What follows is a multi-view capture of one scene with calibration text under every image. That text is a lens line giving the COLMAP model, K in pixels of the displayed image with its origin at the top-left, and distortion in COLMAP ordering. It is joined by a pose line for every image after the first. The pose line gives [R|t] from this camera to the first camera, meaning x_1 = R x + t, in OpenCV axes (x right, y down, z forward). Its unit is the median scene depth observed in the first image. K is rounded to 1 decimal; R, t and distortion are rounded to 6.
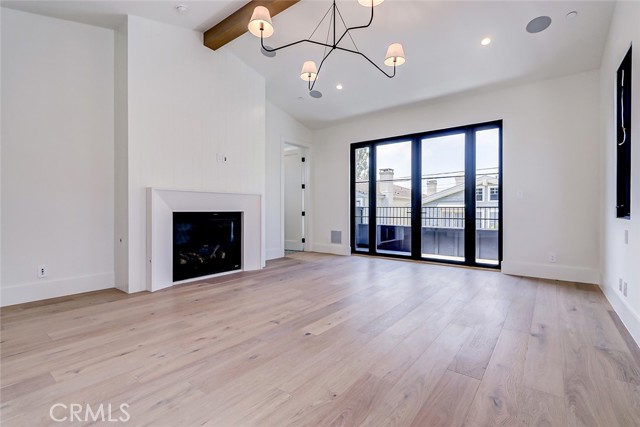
lens RADIAL K [[294.3, 0, 321.8], [0, 294.3, 212.3], [0, 0, 1]] dist [0.012161, -0.000295]
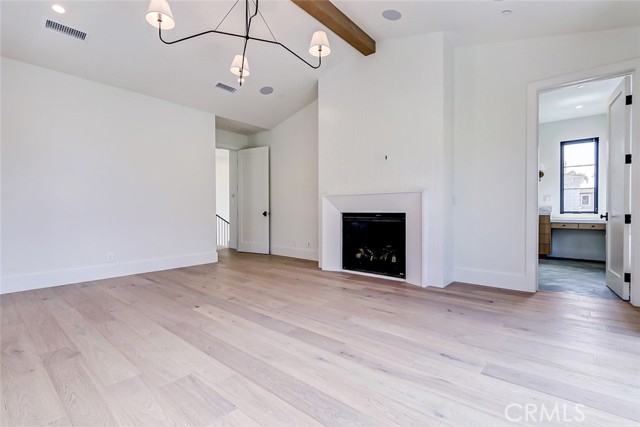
lens RADIAL K [[295.0, 0, 320.0], [0, 295.0, 213.5], [0, 0, 1]] dist [-0.001874, -0.000839]
pose [[-0.047621, 0.004403, -0.998856, 0.634115], [-0.006152, 0.999970, 0.004702, -0.002518], [0.998847, 0.006369, -0.047592, 0.833148]]
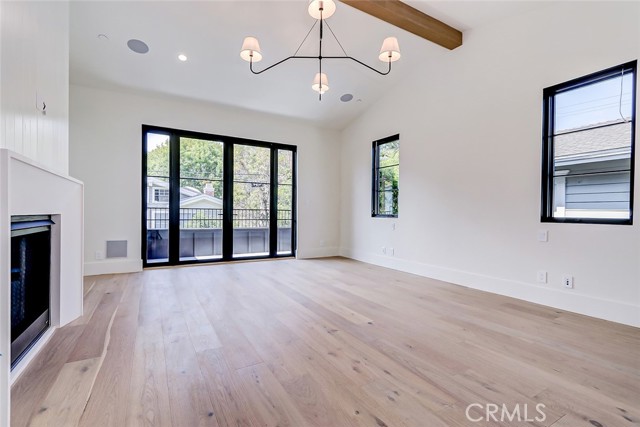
lens RADIAL K [[294.3, 0, 321.8], [0, 294.3, 212.3], [0, 0, 1]] dist [0.012161, -0.000295]
pose [[0.371712, 0.003432, 0.928342, -0.611173], [-0.002445, 0.999993, -0.002718, -0.005371], [-0.928345, -0.001259, 0.371718, 0.392478]]
